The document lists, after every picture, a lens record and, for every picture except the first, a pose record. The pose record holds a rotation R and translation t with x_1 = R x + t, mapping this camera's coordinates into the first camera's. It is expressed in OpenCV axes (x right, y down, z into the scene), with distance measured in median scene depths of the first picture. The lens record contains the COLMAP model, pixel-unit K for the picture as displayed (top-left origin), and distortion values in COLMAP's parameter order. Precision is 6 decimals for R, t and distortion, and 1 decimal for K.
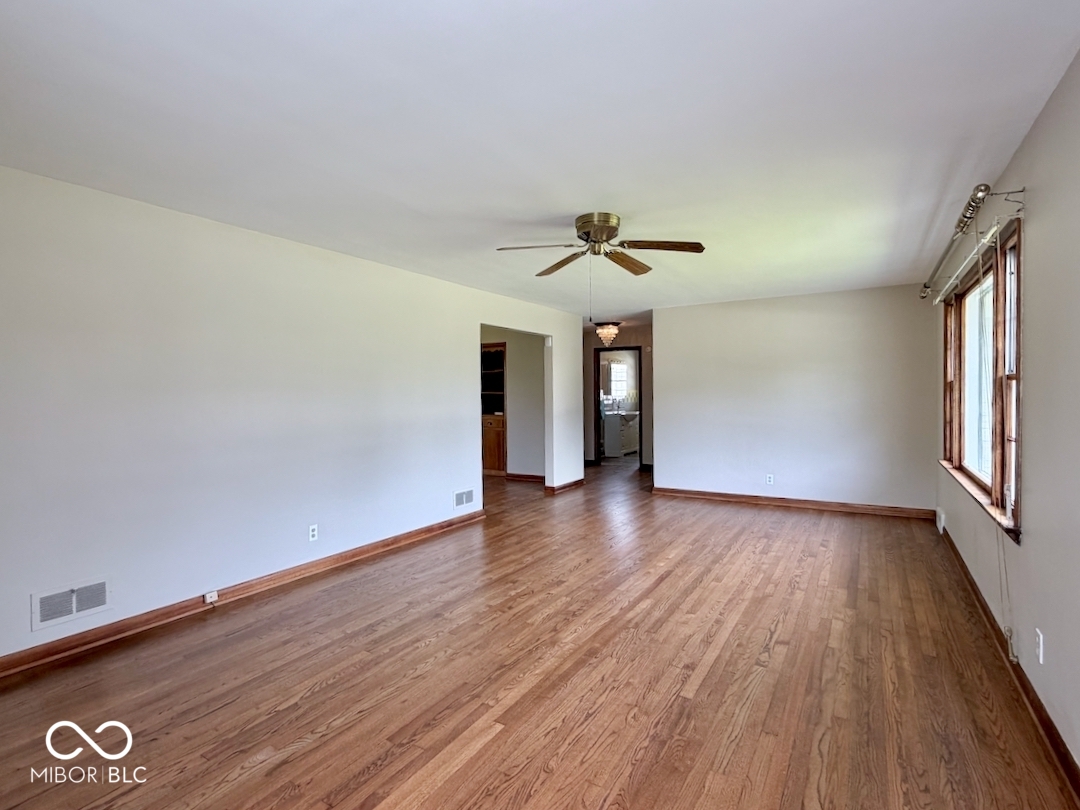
lens RADIAL K [[543.2, 0, 518.0], [0, 543.2, 393.7], [0, 0, 1]] dist [0.000112, 0.000071]
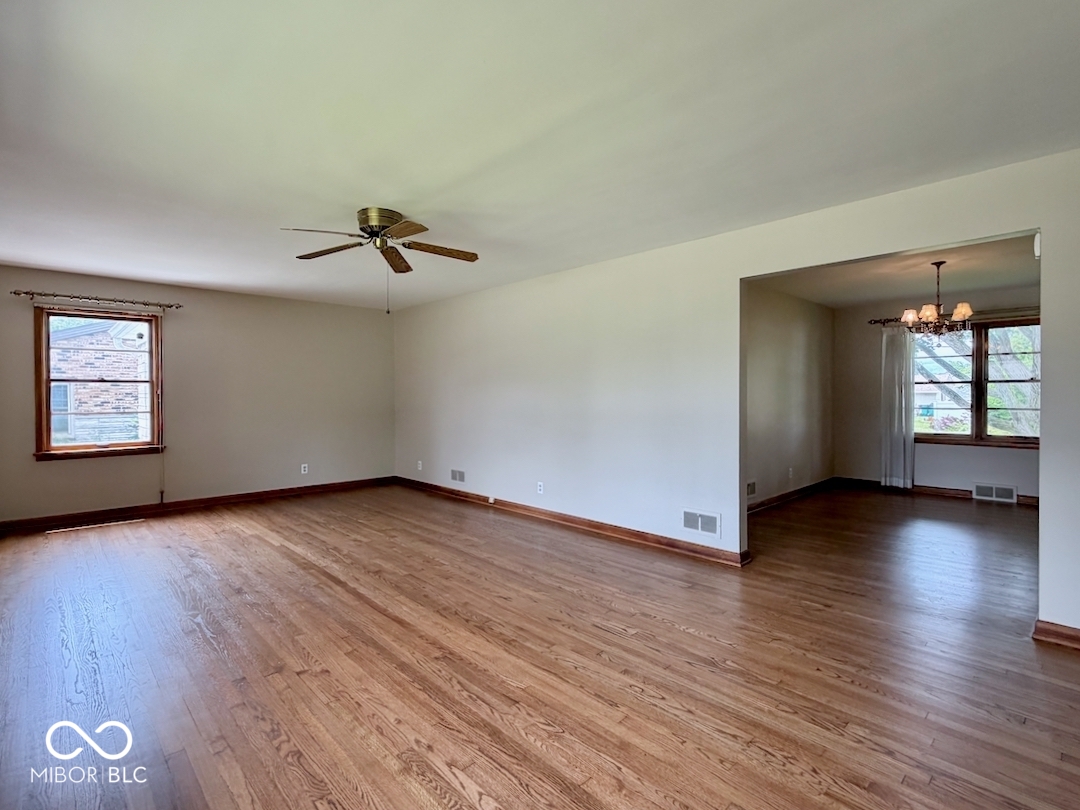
lens RADIAL K [[524.4, 0, 546.0], [0, 524.4, 399.1], [0, 0, 1]] dist [0.000602, 0.000314]
pose [[-0.226188, 0.015304, -0.973963, 0.961035], [0.002426, 0.999882, 0.015148, 0.014163], [0.974081, 0.001064, -0.226199, 1.402866]]
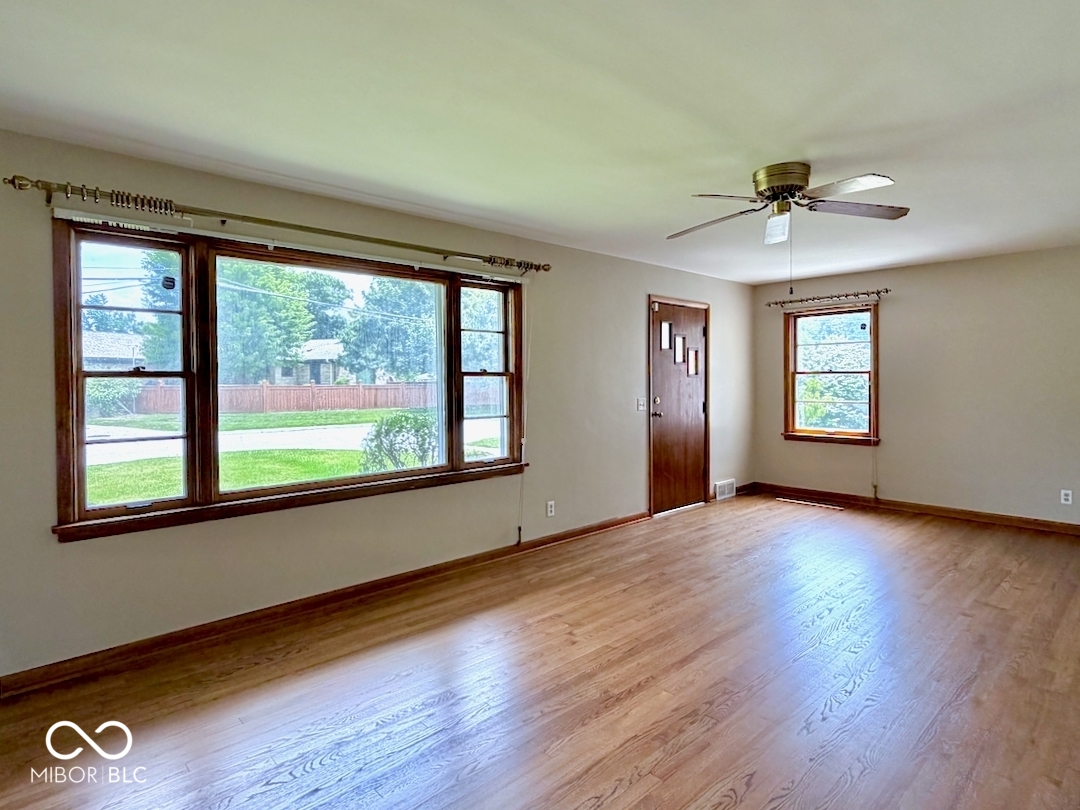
lens RADIAL K [[595.5, 0, 540.0], [0, 595.5, 384.3], [0, 0, 1]] dist [0.001550, 0.000674]
pose [[-0.969686, 0.013363, 0.243989, 0.258119], [0.016176, 0.999824, 0.009528, -0.011959], [-0.243819, 0.013186, -0.969731, 1.797879]]
